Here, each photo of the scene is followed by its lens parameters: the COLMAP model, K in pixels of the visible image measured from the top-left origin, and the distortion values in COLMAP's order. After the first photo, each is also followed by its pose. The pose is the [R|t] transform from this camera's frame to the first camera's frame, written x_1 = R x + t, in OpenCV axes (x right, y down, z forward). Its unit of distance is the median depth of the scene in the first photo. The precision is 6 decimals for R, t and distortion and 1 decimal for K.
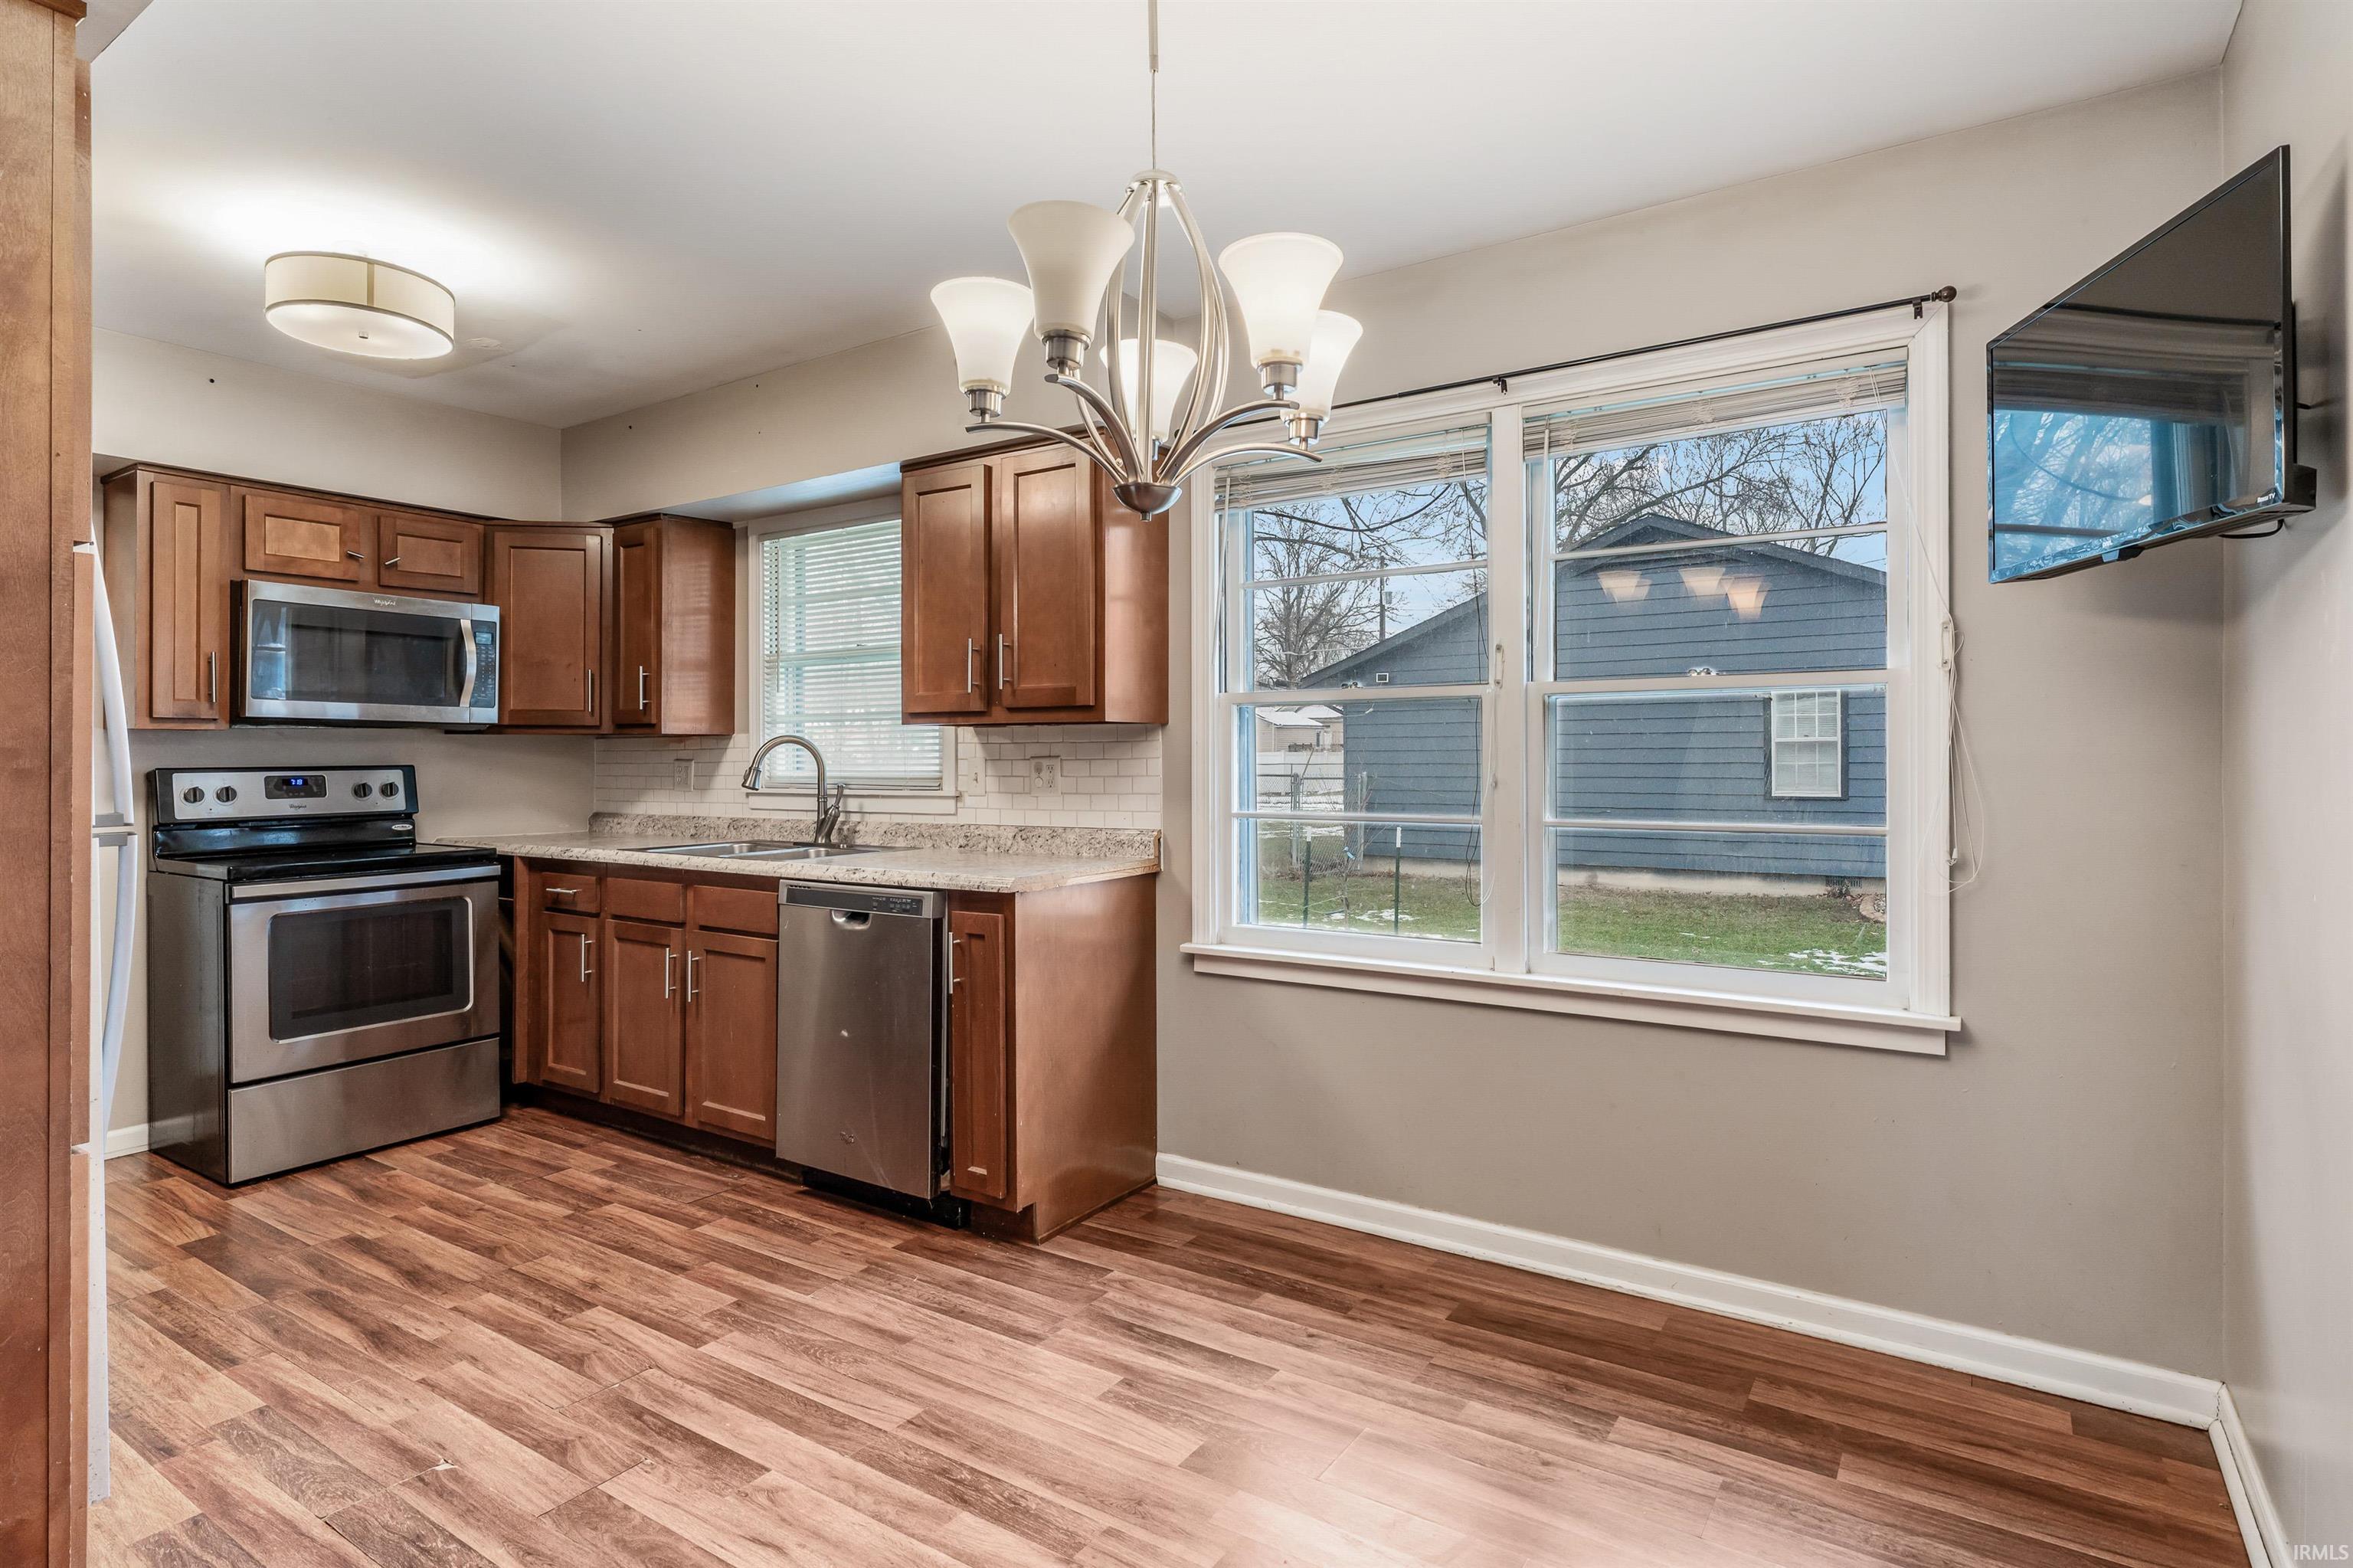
lens RADIAL K [[1247.6, 0, 1168.2], [0, 1247.6, 742.7], [0, 0, 1]] dist [-0.019917, 0.002903]
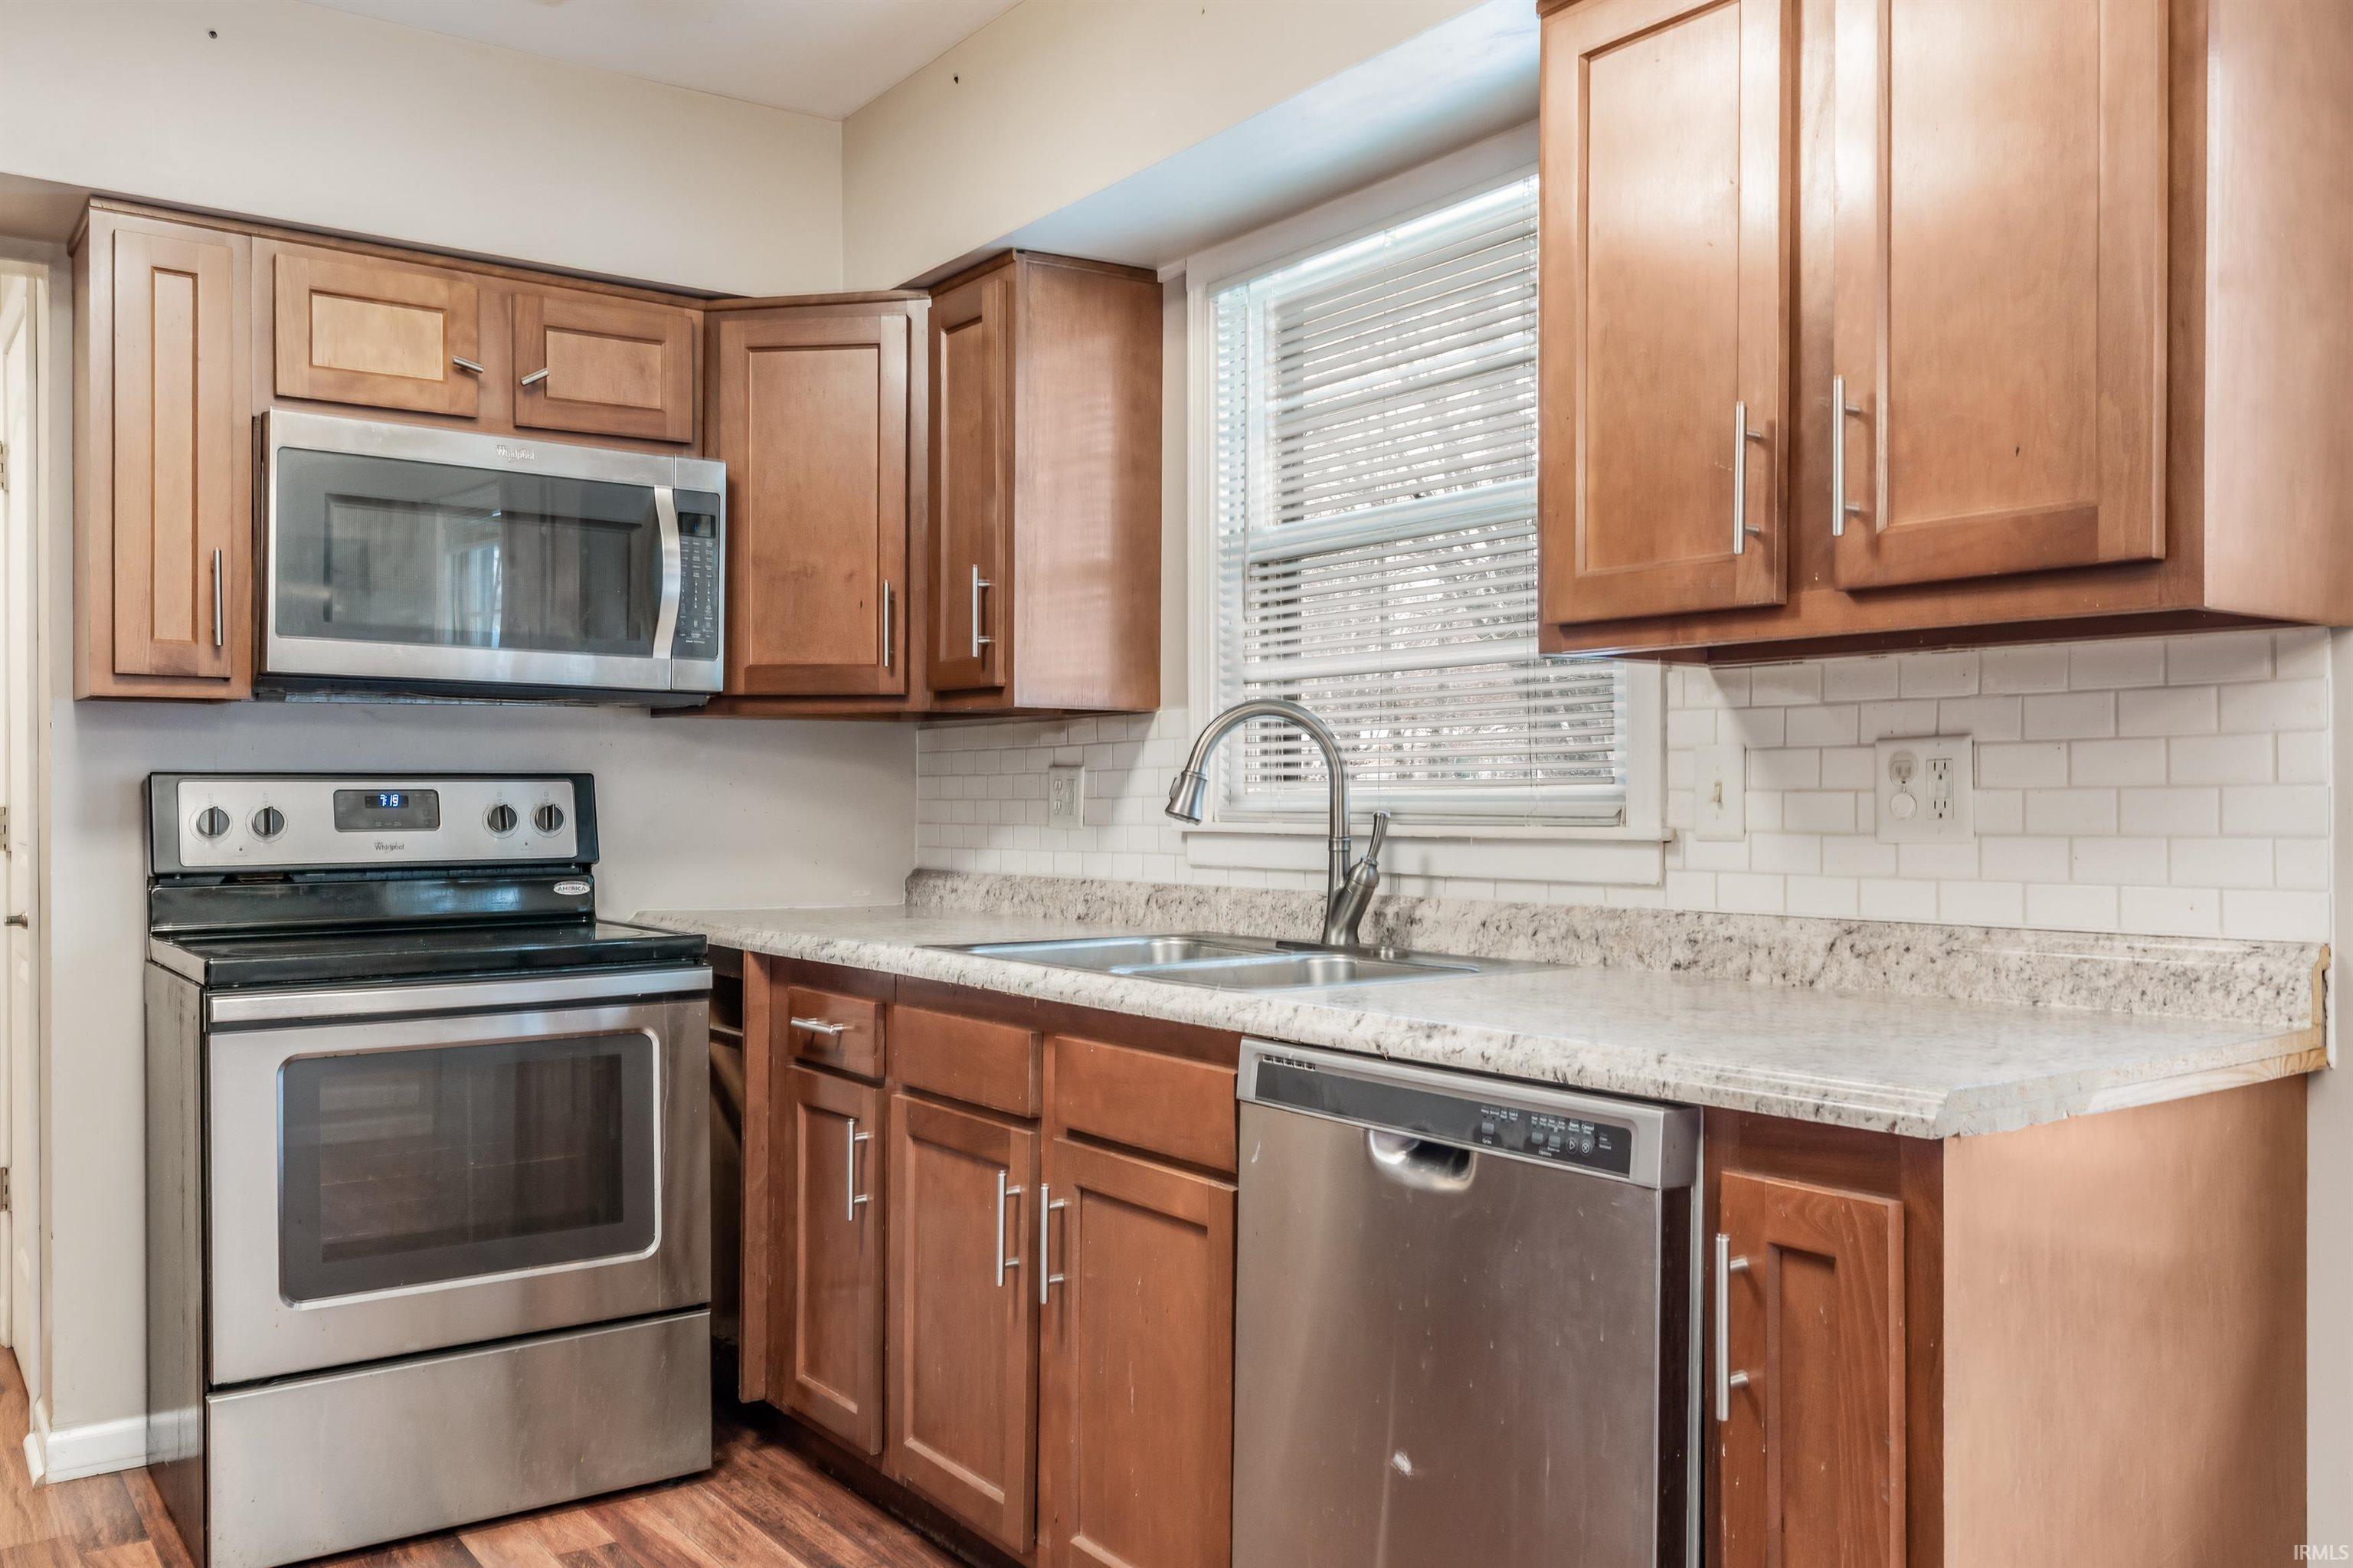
lens RADIAL K [[1864.2, 0, 1168.6], [0, 1864.2, 799.8], [0, 0, 1]] dist [-0.002169, 0.003321]
pose [[0.938072, 0.005081, -0.346404, -0.112125], [-0.001234, 0.999935, 0.011325, 0.023305], [0.346439, -0.010196, 0.938017, 0.381433]]
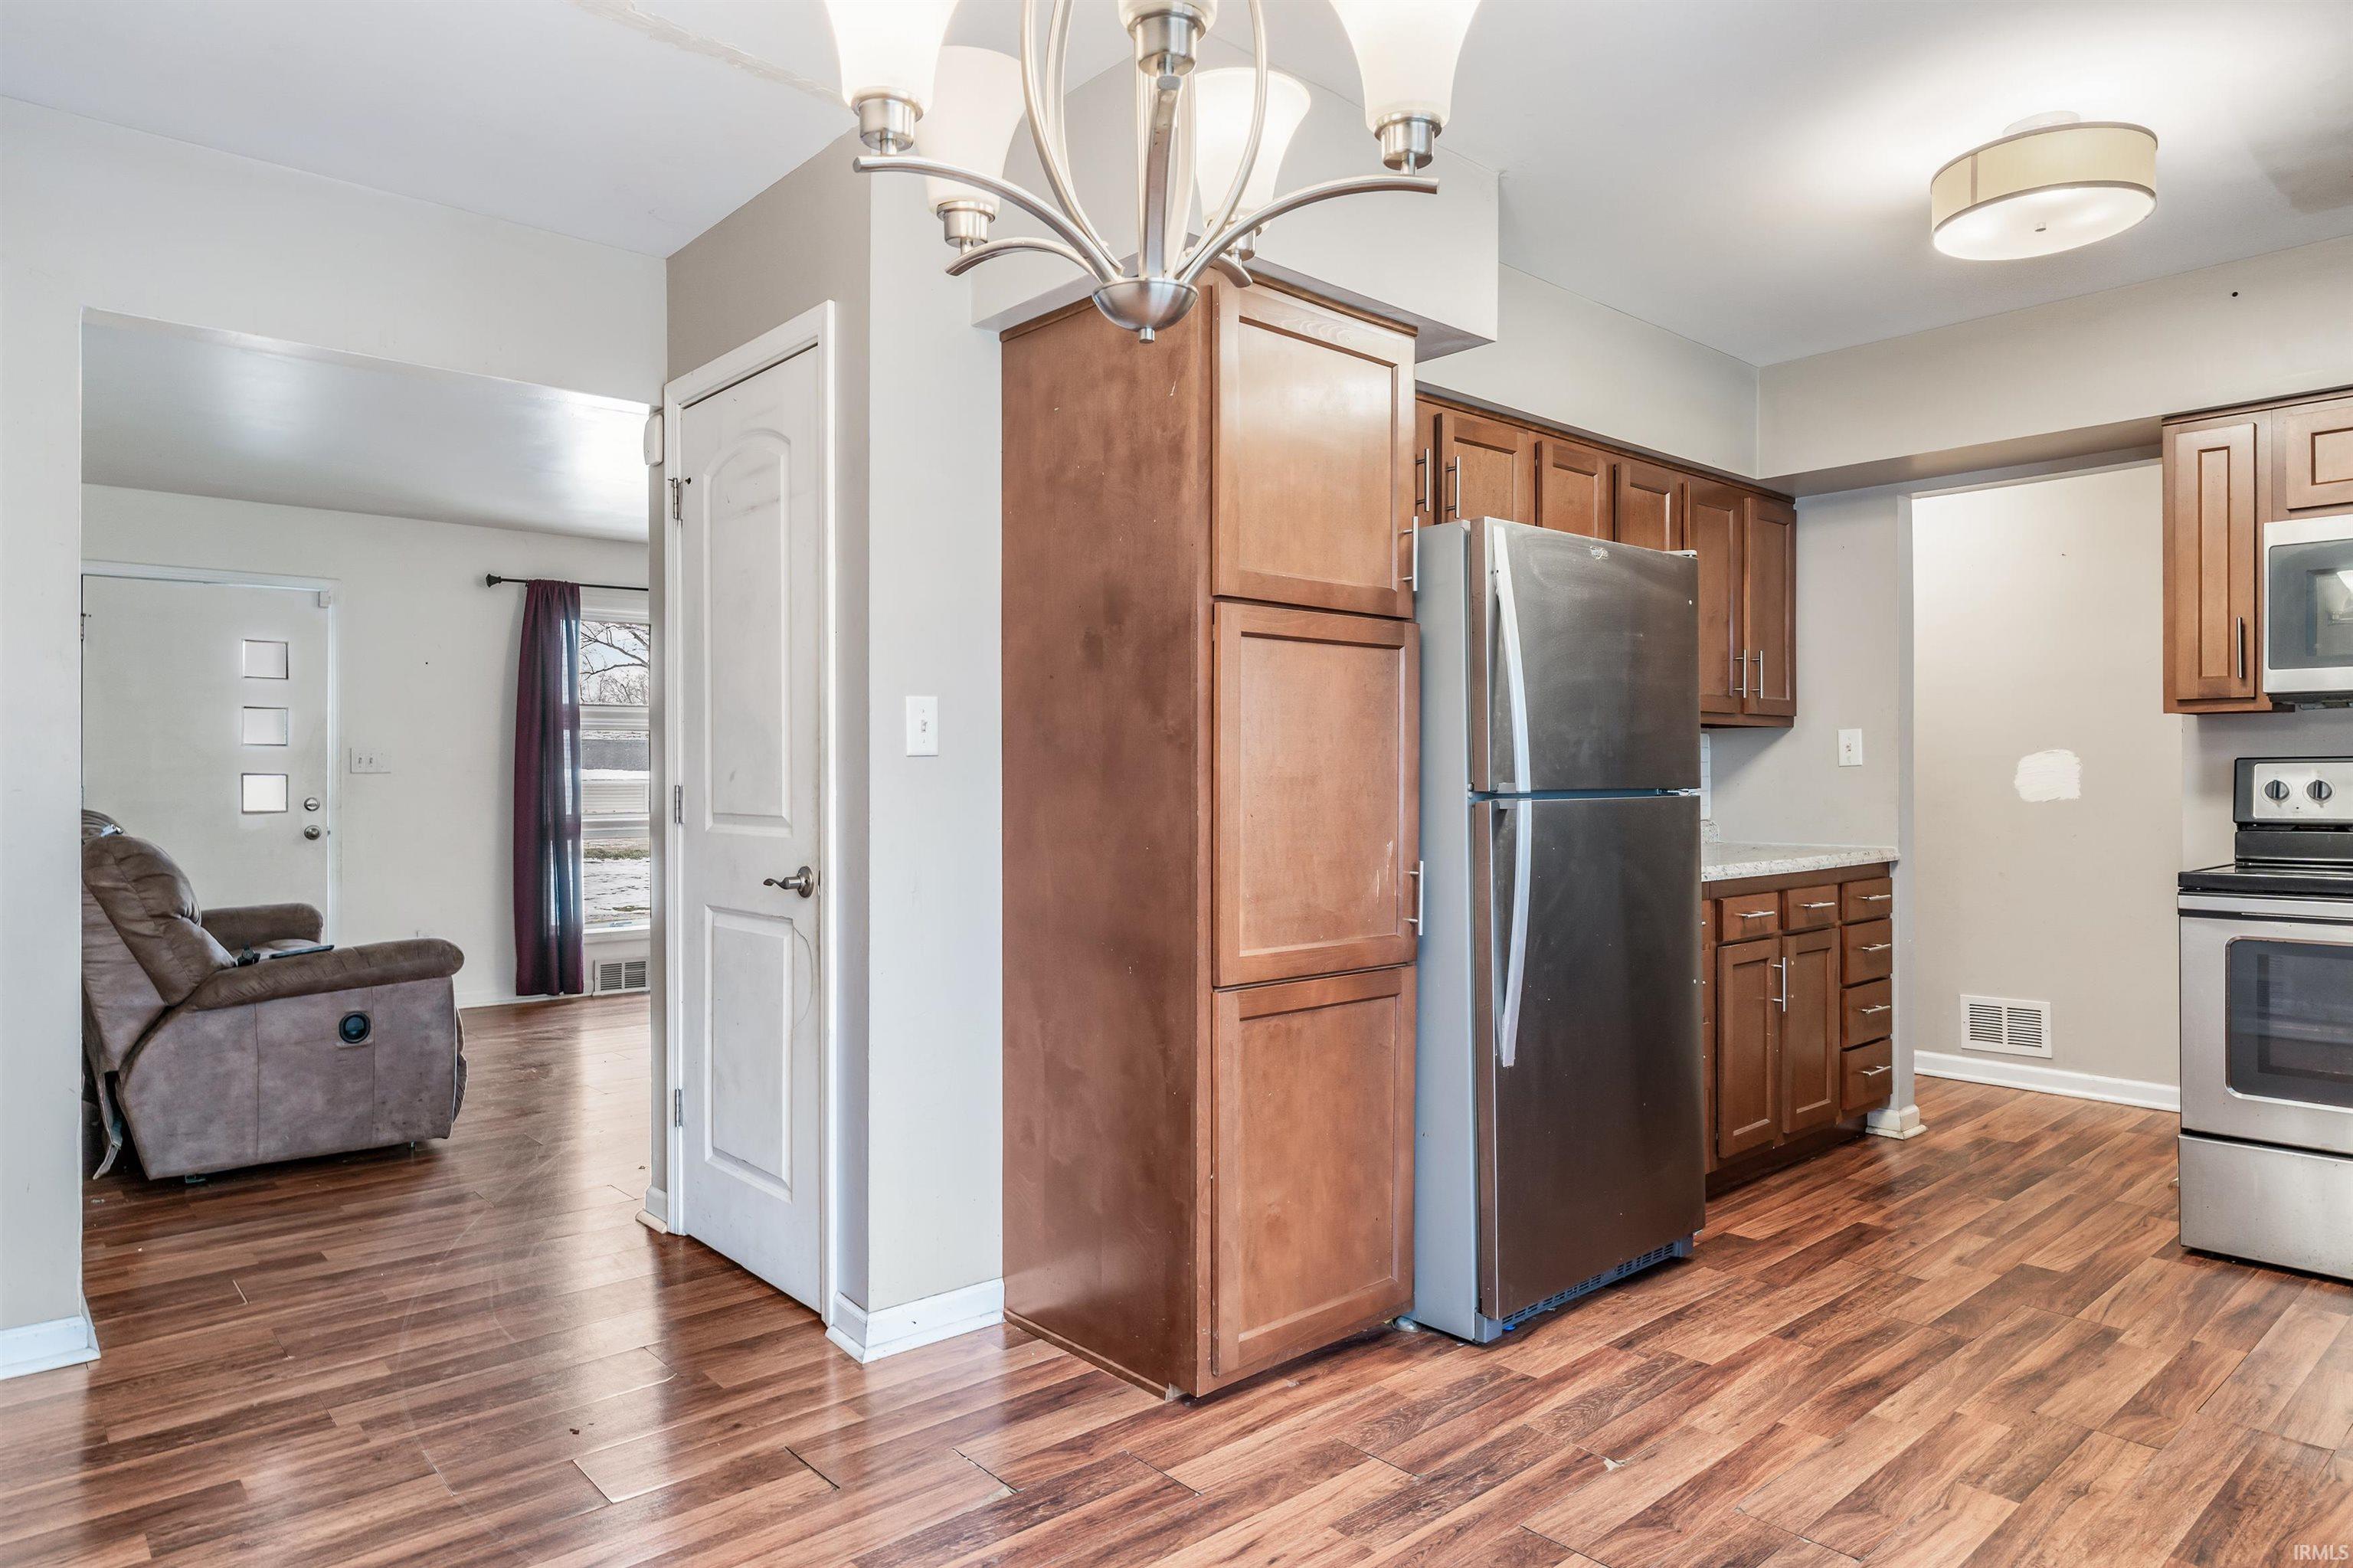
lens RADIAL K [[1397.4, 0, 1182.3], [0, 1397.4, 777.2], [0, 0, 1]] dist [-0.022995, 0.002299]
pose [[-0.247846, 0.010381, -0.968744, 0.296796], [0.004043, 0.999945, 0.009681, 0.022079], [0.968791, -0.001517, -0.247875, 0.522201]]
